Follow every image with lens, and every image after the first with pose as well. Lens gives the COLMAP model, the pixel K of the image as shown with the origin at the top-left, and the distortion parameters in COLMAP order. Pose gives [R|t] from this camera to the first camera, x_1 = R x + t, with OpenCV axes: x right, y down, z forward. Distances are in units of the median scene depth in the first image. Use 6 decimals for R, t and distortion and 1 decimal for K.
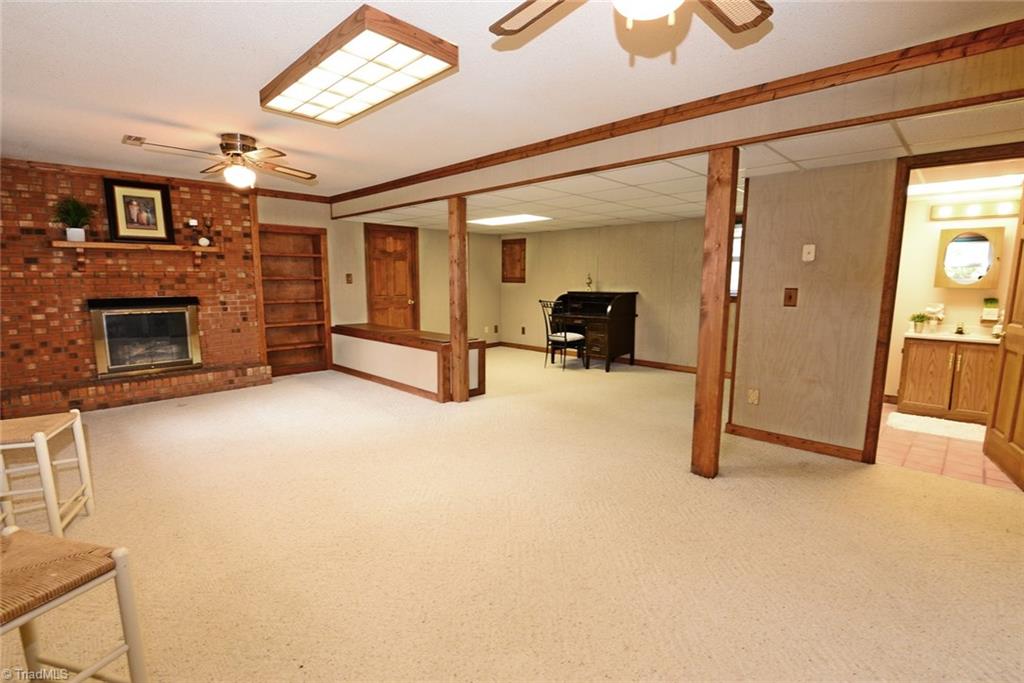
lens RADIAL K [[472.2, 0, 518.2], [0, 472.2, 344.9], [0, 0, 1]] dist [-0.024345, -0.001233]
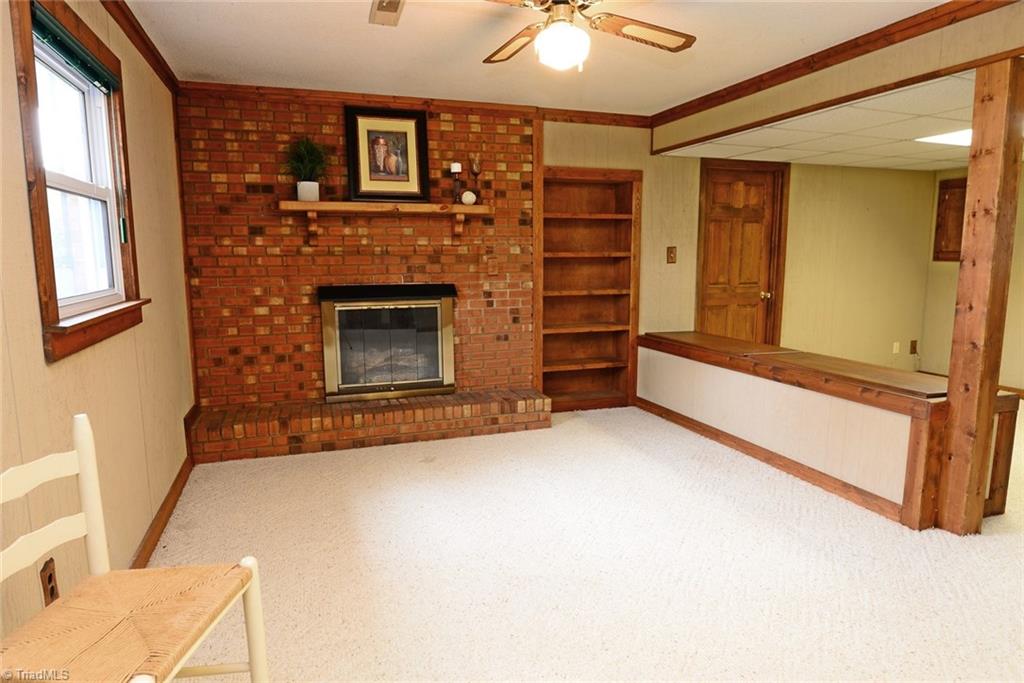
lens RADIAL K [[618.2, 0, 509.6], [0, 618.2, 342.9], [0, 0, 1]] dist [-0.005018, -0.004040]
pose [[0.888952, 0.055238, -0.454656, -0.231743], [-0.054730, 0.998399, 0.014290, -0.039075], [0.454718, 0.012180, 0.890552, 0.279508]]
